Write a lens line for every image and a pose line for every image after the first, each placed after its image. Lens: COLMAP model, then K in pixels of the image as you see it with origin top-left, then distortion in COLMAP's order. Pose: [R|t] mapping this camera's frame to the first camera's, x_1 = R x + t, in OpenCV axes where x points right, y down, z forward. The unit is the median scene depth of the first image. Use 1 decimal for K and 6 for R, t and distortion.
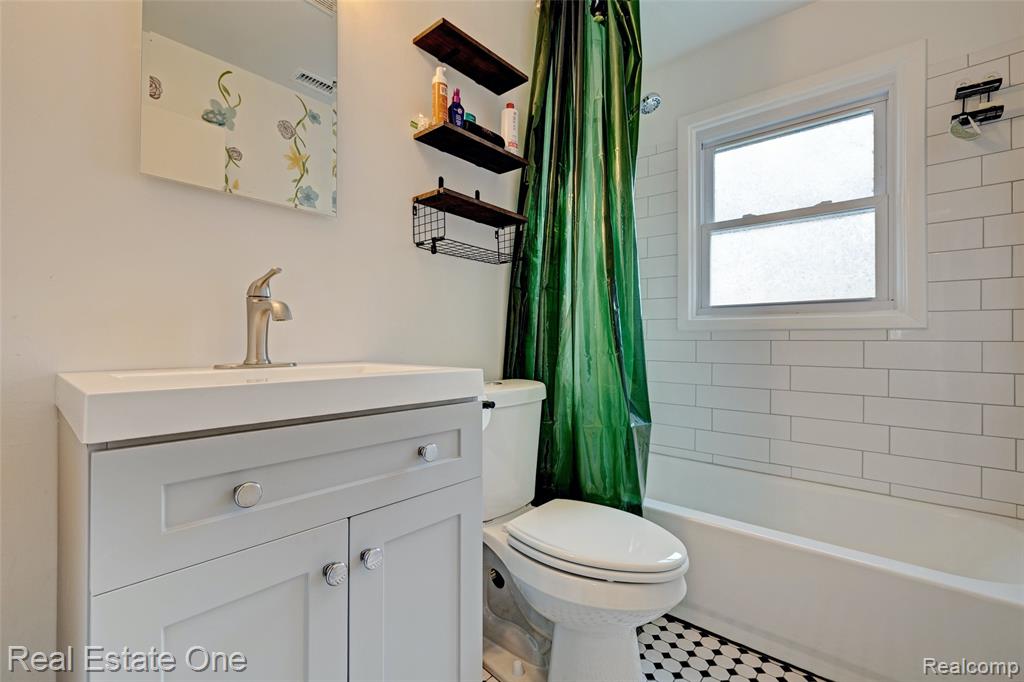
lens RADIAL K [[433.6, 0, 512.2], [0, 433.6, 340.4], [0, 0, 1]] dist [0.000968, -0.001300]
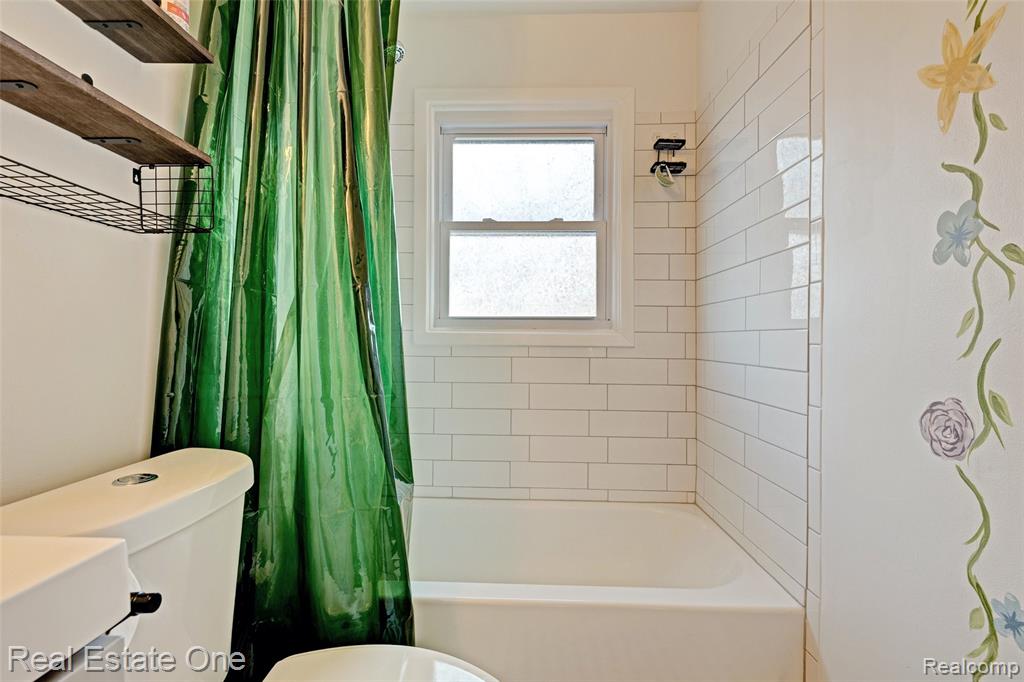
lens RADIAL K [[433.6, 0, 489.9], [0, 433.6, 334.7], [0, 0, 1]] dist [0.000968, -0.001300]
pose [[0.776646, -0.000056, 0.629937, -0.034538], [-0.004060, 0.999979, 0.005094, -0.057838], [-0.629924, -0.006514, 0.776629, 0.329125]]
